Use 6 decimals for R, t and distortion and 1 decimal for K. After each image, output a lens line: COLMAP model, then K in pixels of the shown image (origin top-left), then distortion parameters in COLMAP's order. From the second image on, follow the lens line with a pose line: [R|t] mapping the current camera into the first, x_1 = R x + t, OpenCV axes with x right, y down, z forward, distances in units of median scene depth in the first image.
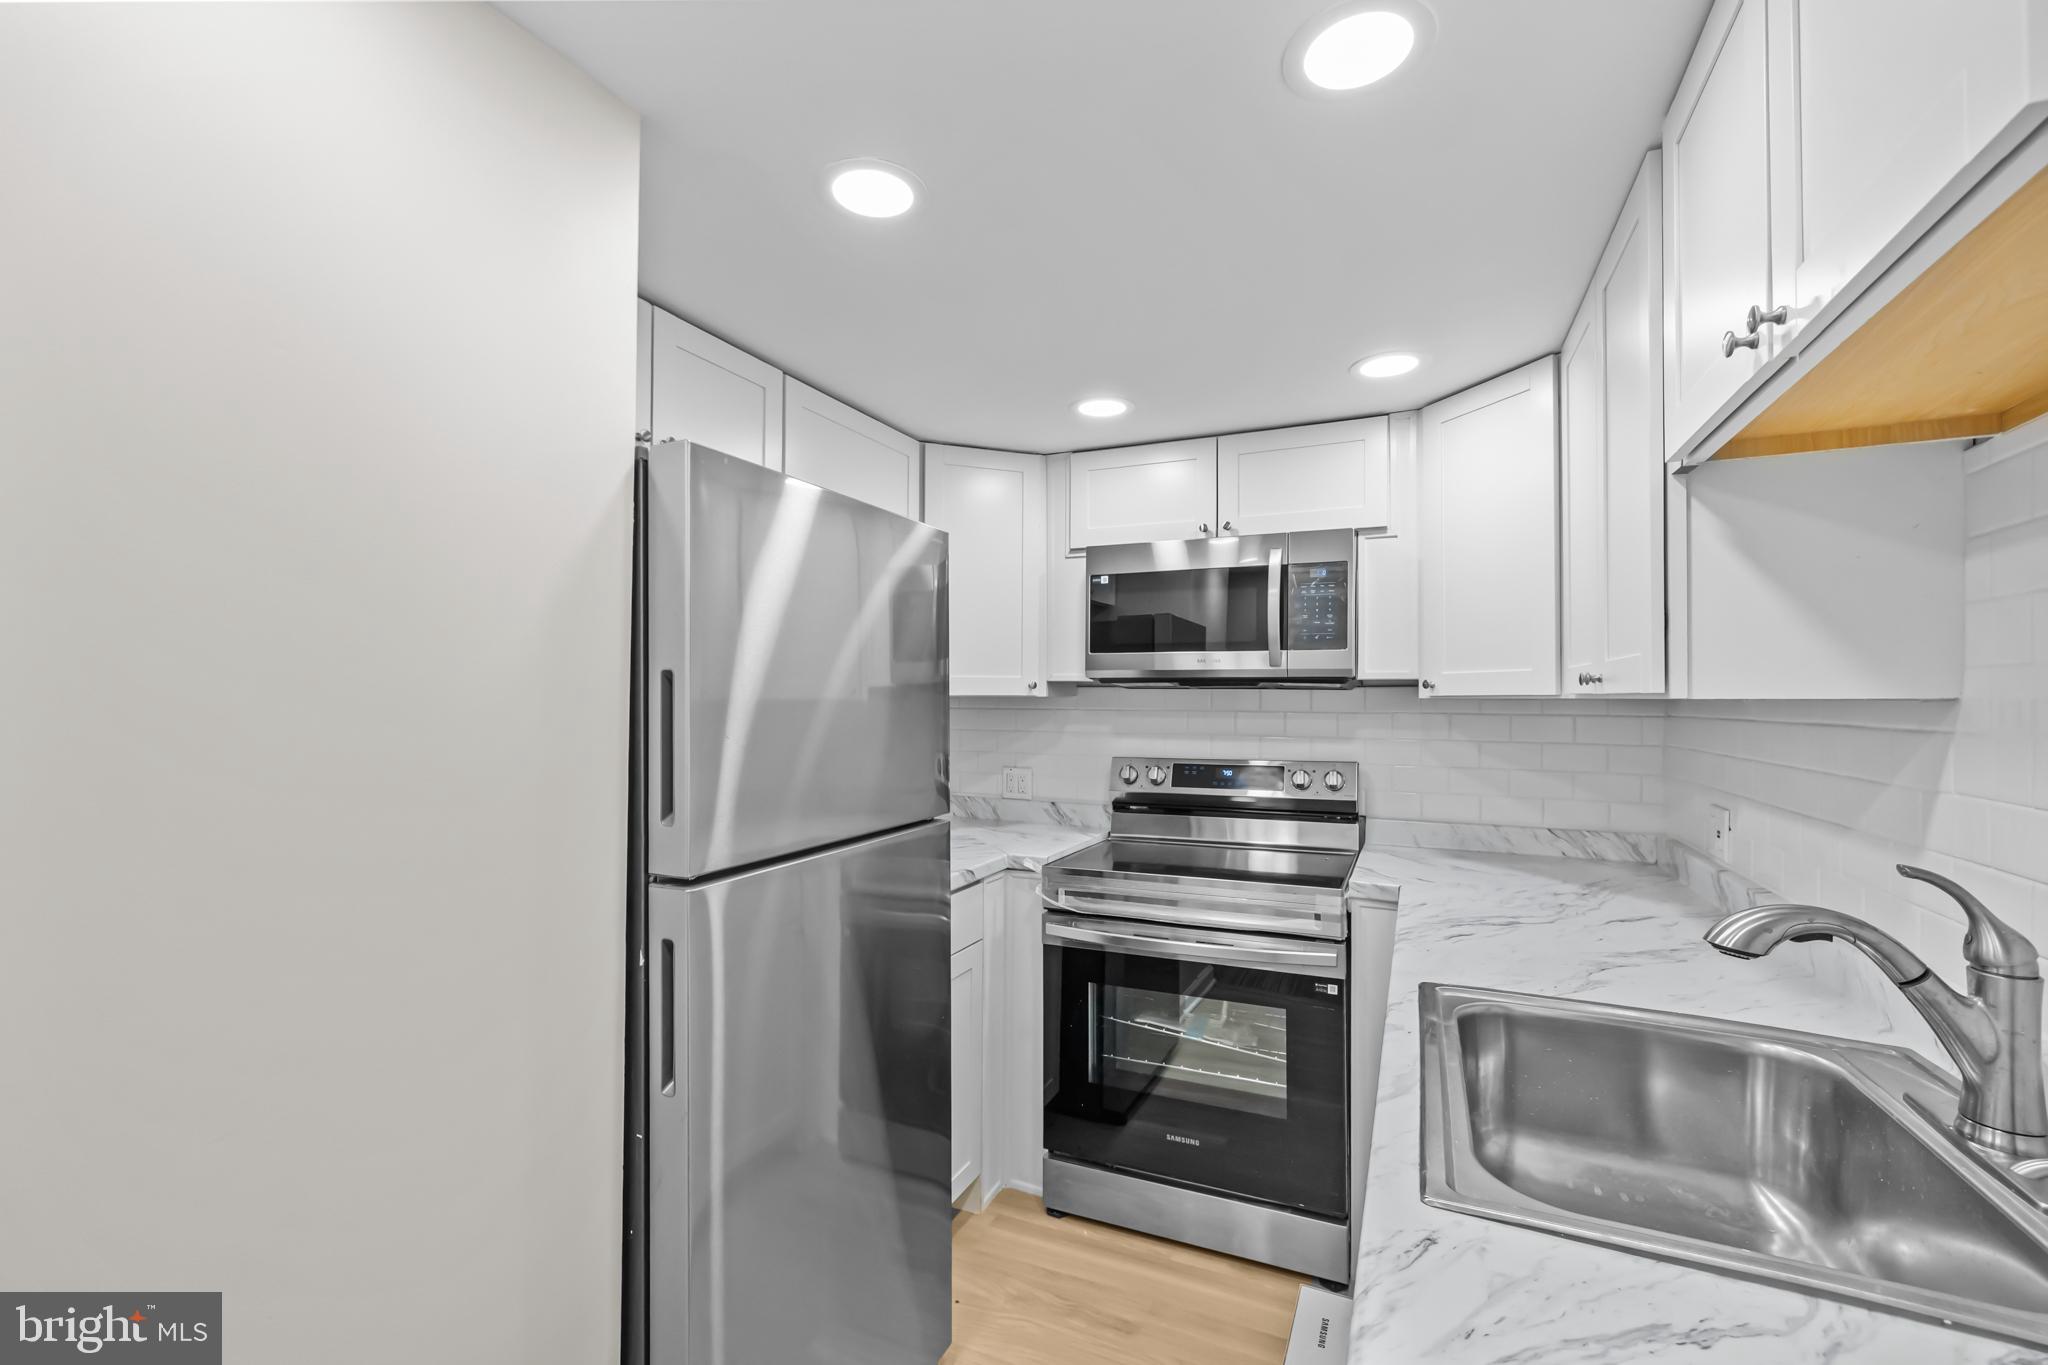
lens RADIAL K [[862.1, 0, 1029.6], [0, 862.1, 689.8], [0, 0, 1]] dist [0.001689, 0.000248]
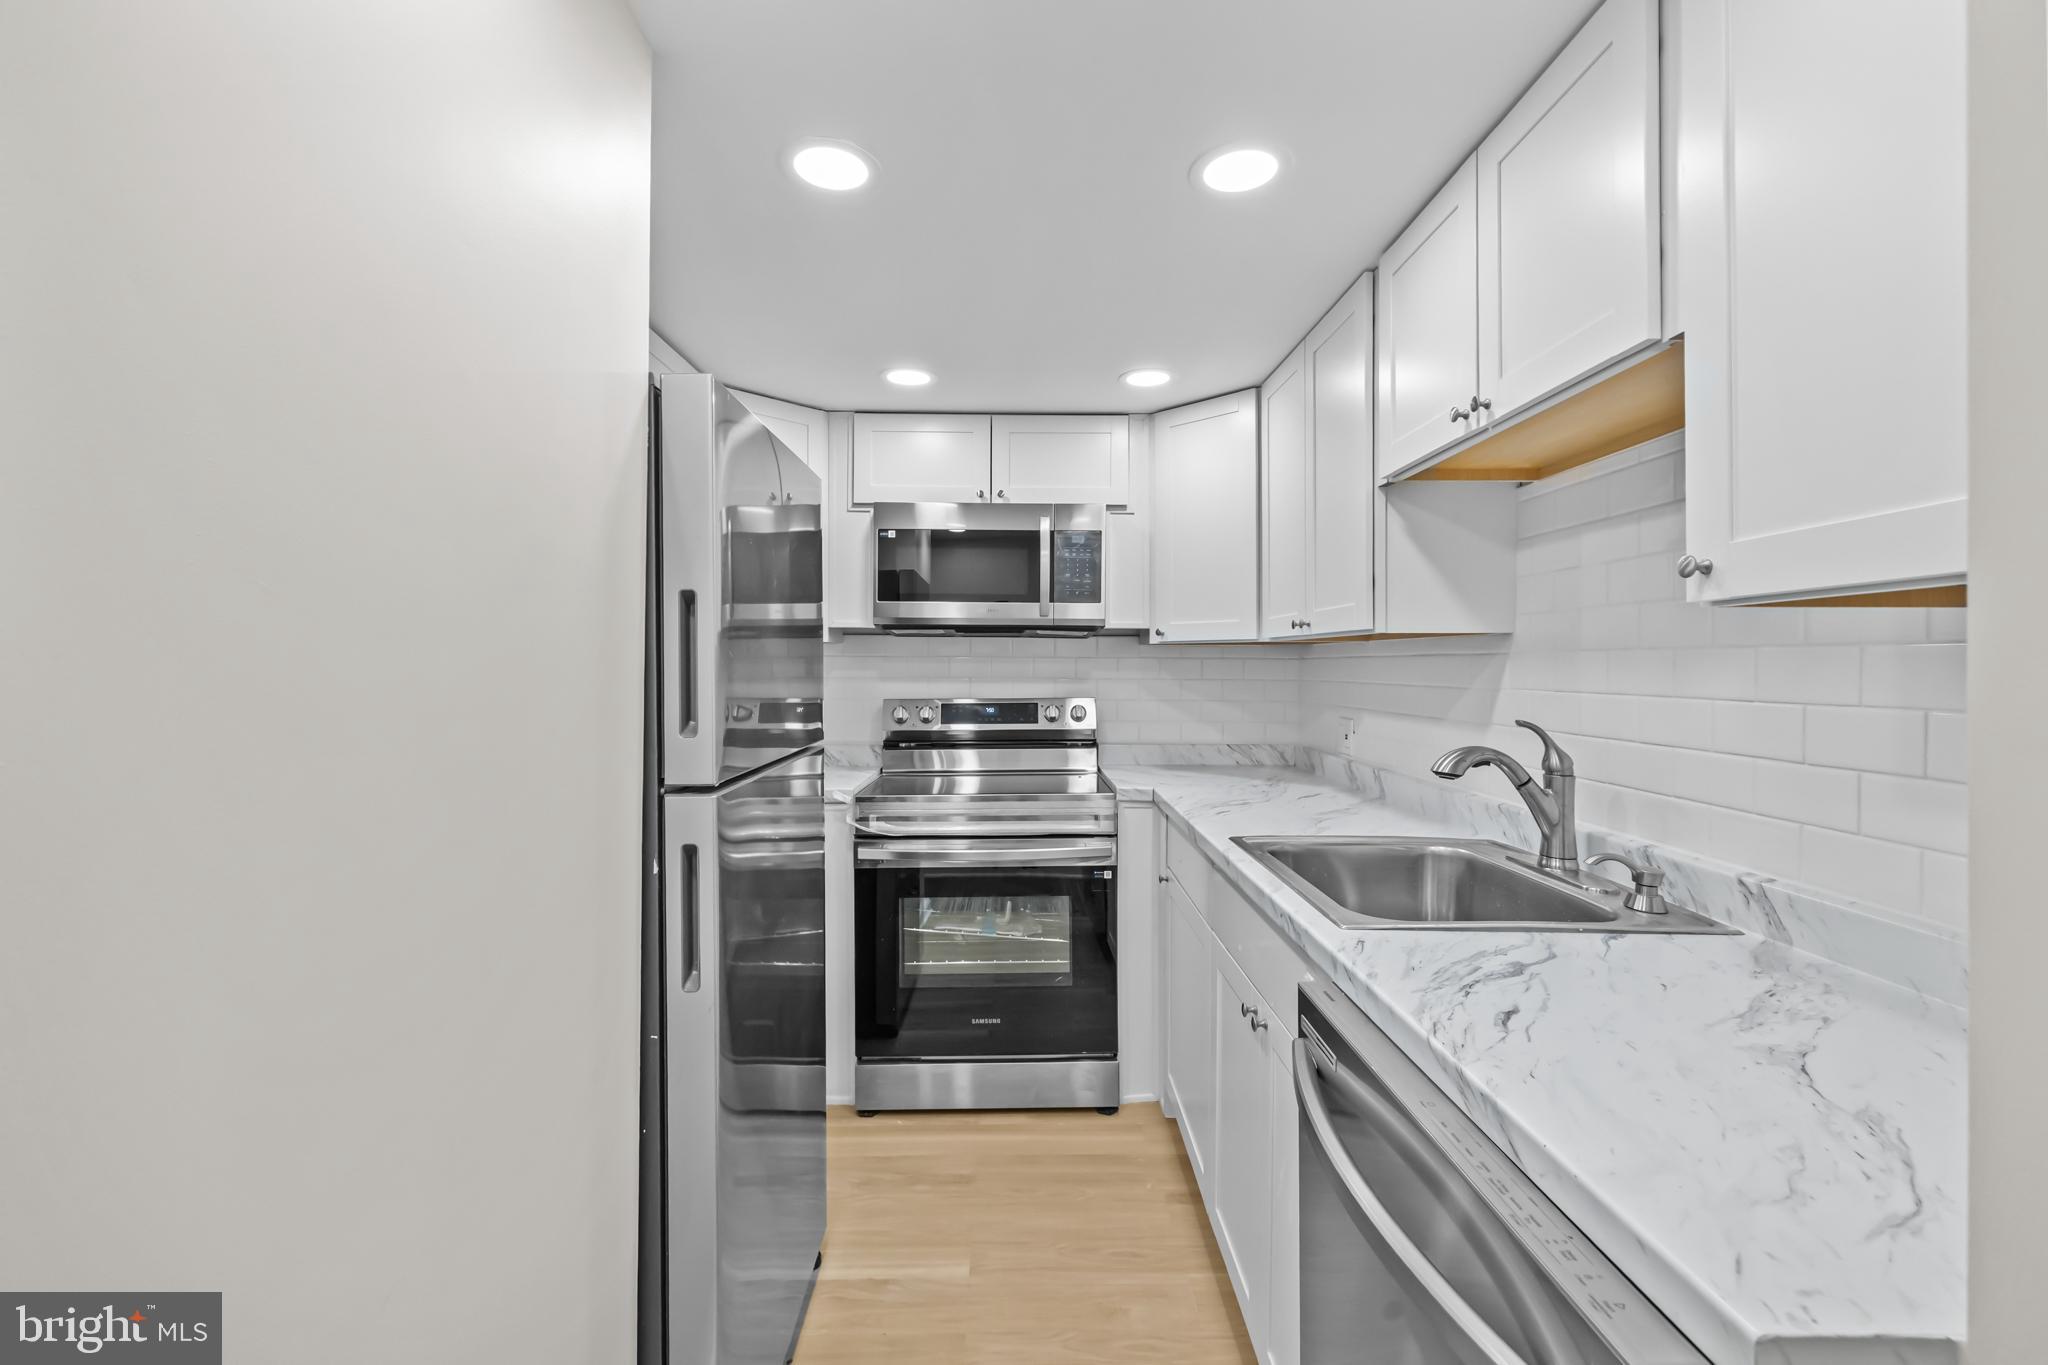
lens RADIAL K [[862.1, 0, 1031.0], [0, 862.1, 660.0], [0, 0, 1]] dist [0.001689, 0.000248]
pose [[0.905252, 0.001287, 0.424872, -0.279603], [-0.004169, 0.999974, 0.005854, 0.031466], [-0.424854, -0.007070, 0.905234, -0.077110]]
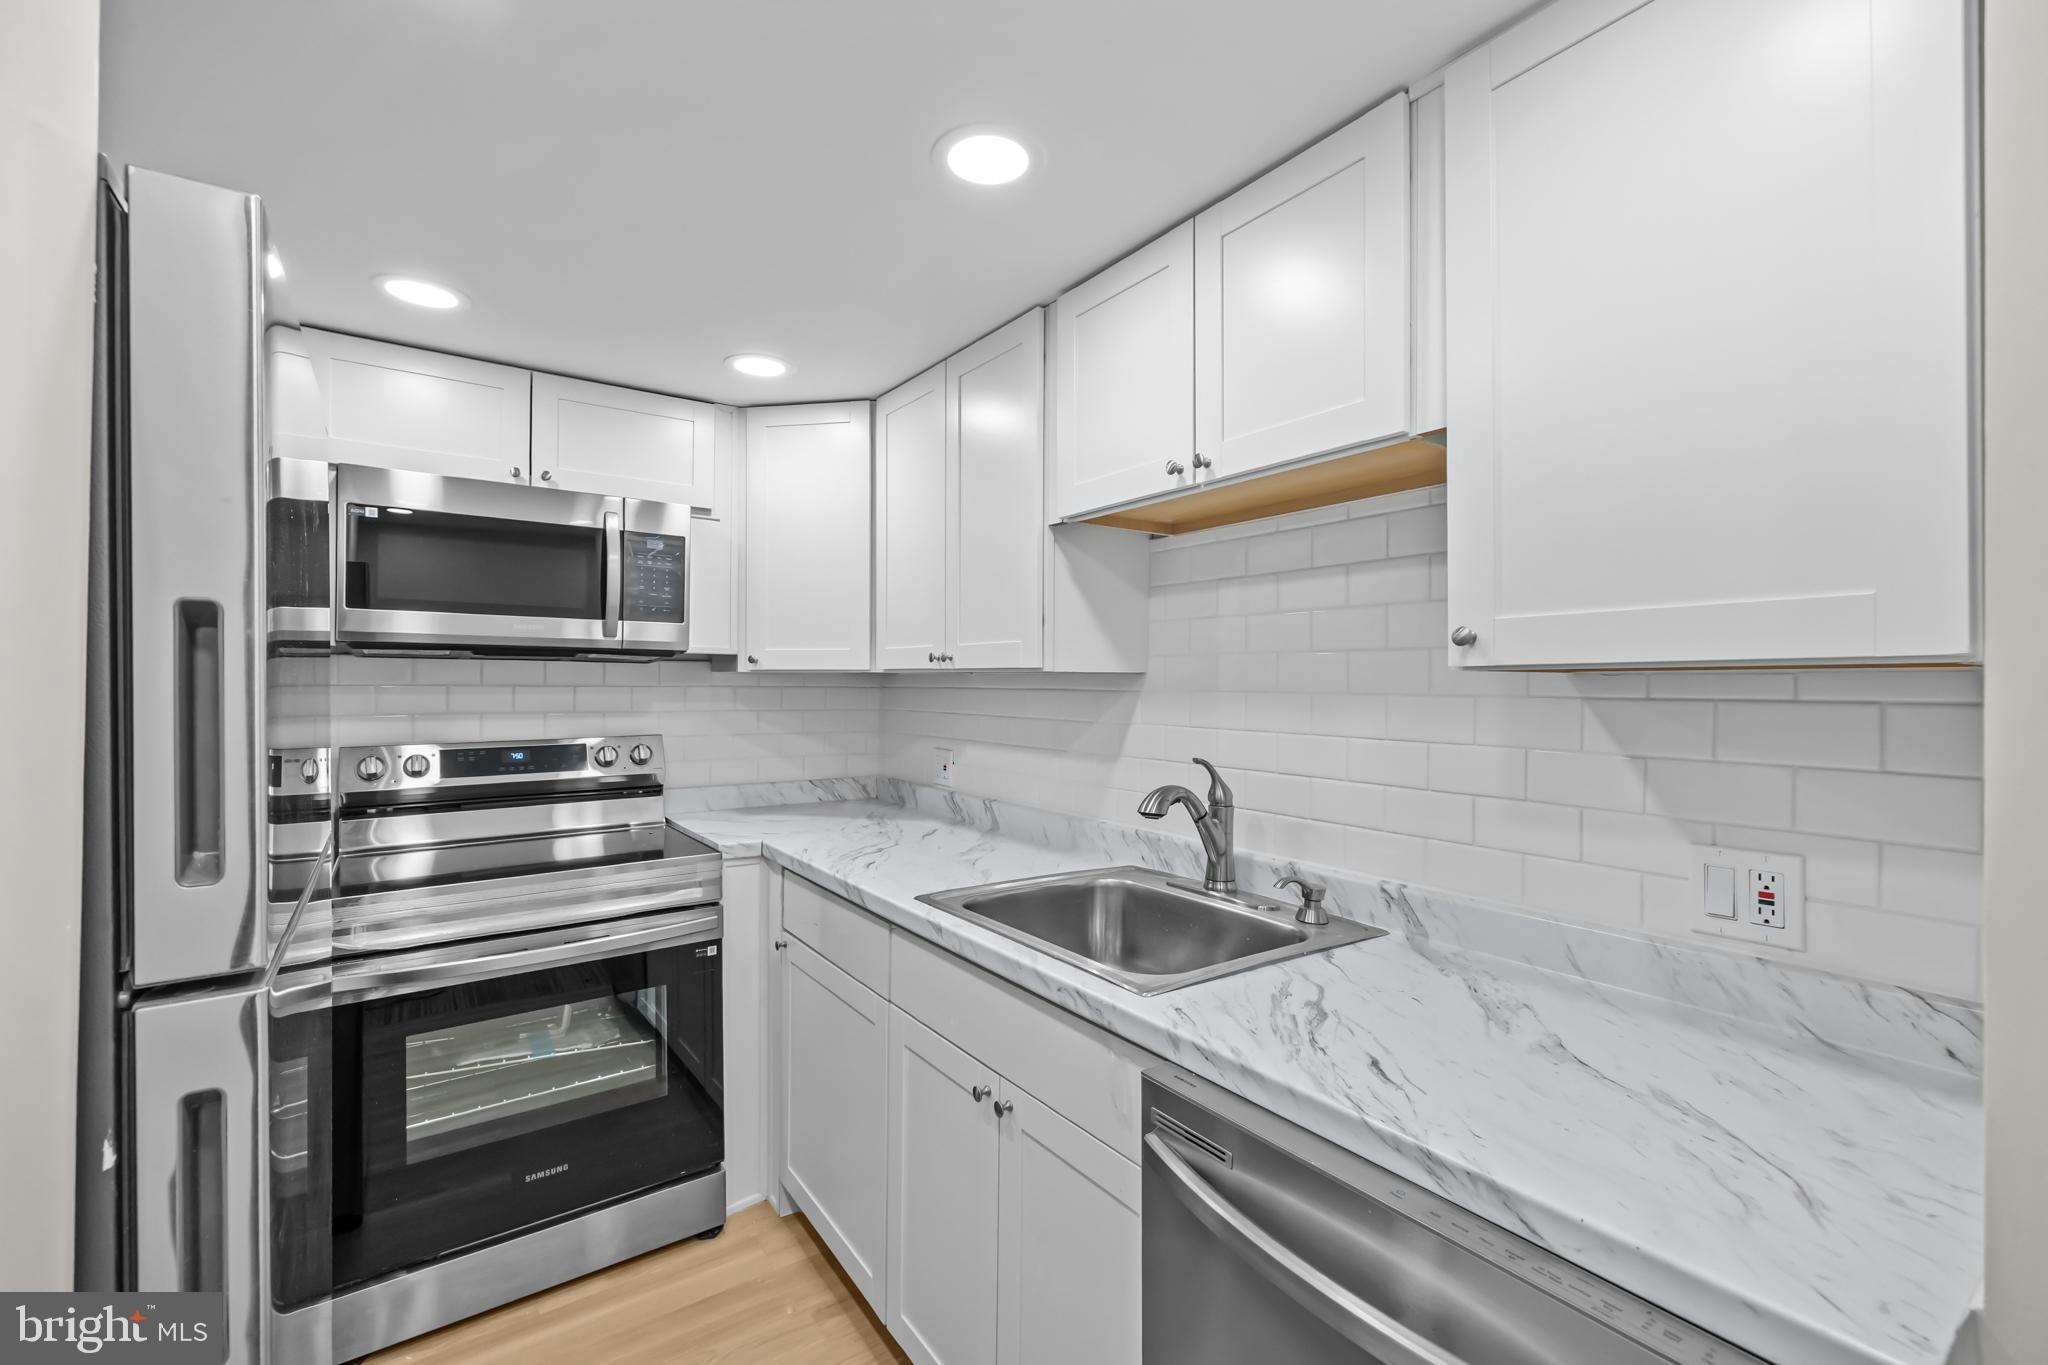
lens RADIAL K [[862.1, 0, 1023.0], [0, 862.1, 678.6], [0, 0, 1]] dist [0.001689, 0.000248]
pose [[0.505669, 0.002516, 0.862724, -0.359755], [-0.013302, 0.999900, 0.004881, 0.009652], [-0.862625, -0.013944, 0.505651, 0.156379]]
